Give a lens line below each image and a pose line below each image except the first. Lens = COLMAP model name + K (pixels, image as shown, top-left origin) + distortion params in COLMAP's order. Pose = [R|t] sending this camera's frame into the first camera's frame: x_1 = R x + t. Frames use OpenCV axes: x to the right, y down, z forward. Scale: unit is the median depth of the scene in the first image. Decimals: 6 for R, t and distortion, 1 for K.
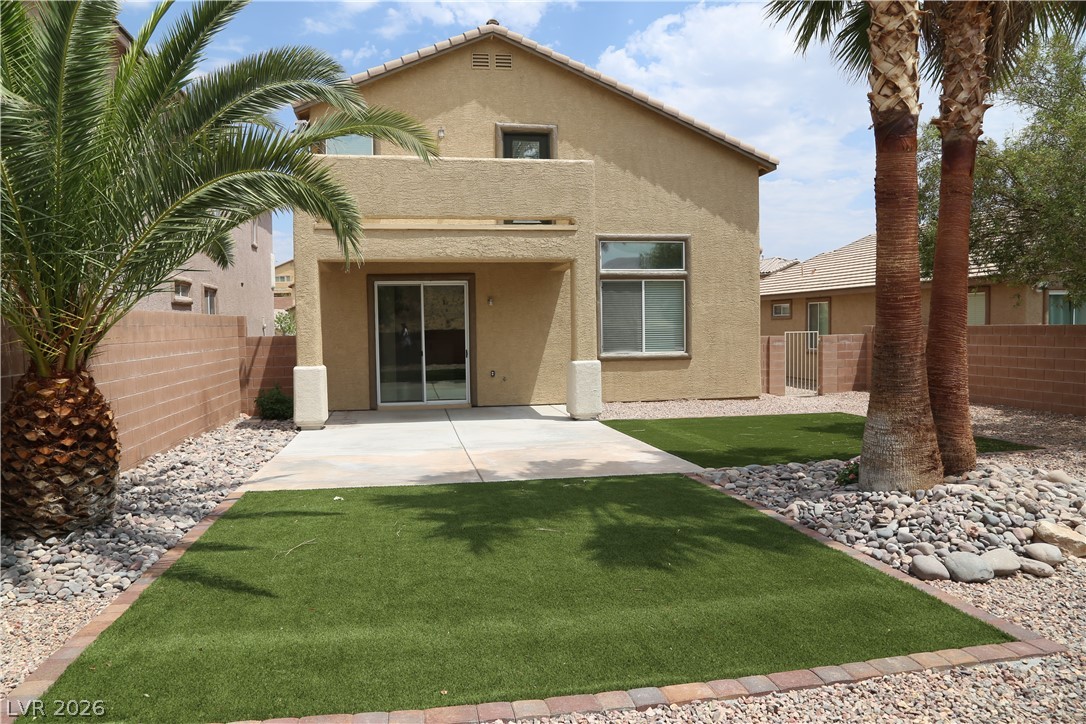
lens RADIAL K [[733.6, 0, 542.0], [0, 733.6, 360.8], [0, 0, 1]] dist [-0.028825, 0.009787]
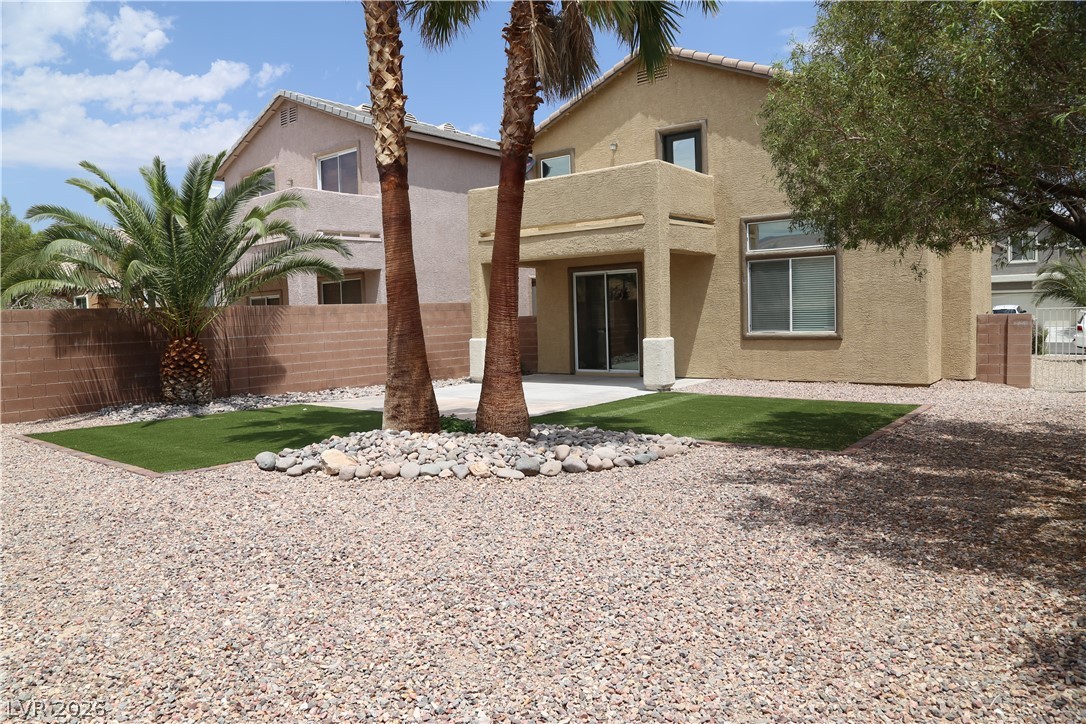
lens RADIAL K [[733.6, 0, 540.4], [0, 733.6, 362.7], [0, 0, 1]] dist [-0.028825, 0.009787]
pose [[0.694924, 0.042915, -0.717802, 0.631583], [-0.016098, 0.998896, 0.044136, -0.007889], [0.718903, -0.019116, 0.694847, 0.071291]]
